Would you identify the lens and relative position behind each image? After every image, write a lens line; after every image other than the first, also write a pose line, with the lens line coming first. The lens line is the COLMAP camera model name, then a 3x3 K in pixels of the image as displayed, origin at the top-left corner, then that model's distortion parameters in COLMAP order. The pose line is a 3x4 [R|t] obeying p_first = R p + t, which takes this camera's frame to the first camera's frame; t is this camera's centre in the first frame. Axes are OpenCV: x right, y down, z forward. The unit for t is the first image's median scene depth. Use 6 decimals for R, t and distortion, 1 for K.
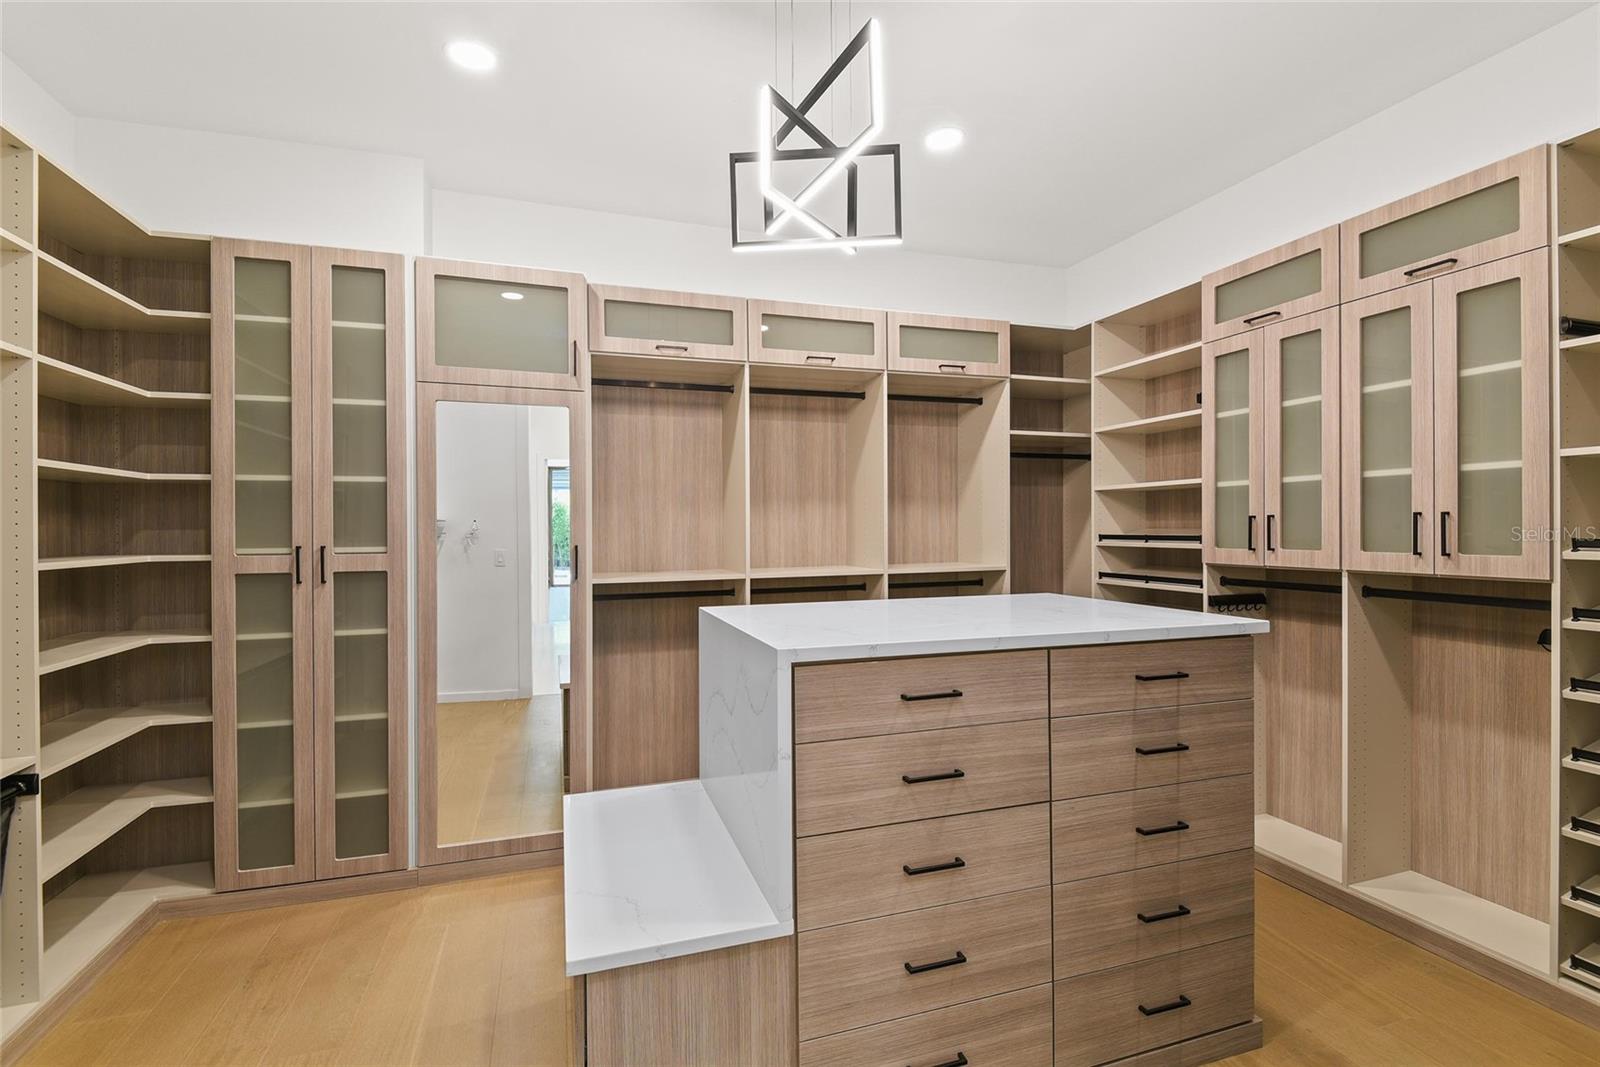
lens RADIAL K [[738.4, 0, 806.8], [0, 738.4, 532.9], [0, 0, 1]] dist [0.000658, -0.000025]
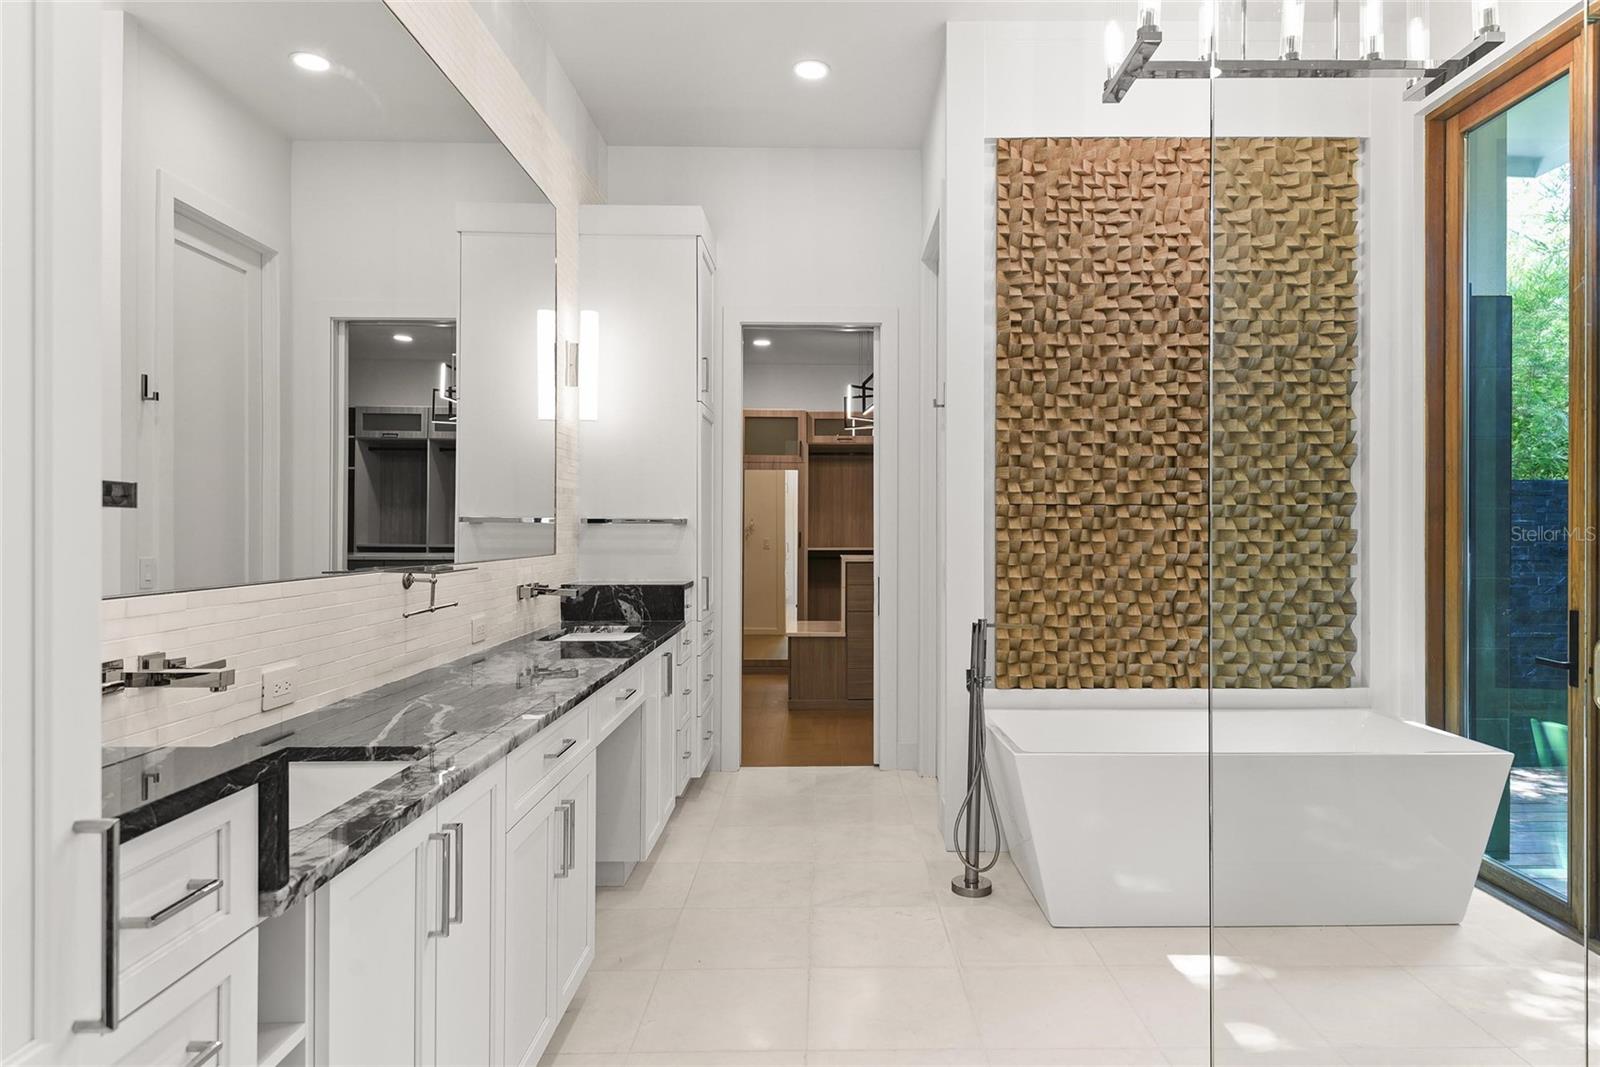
lens RADIAL K [[929.1, 0, 803.5], [0, 929.1, 535.4], [0, 0, 1]] dist [-0.001368, -0.000676]
pose [[0.941012, 0.007407, -0.338291, 0.616325], [-0.010272, 0.999925, -0.006680, 0.042770], [0.338216, 0.009761, 0.941018, -1.561618]]
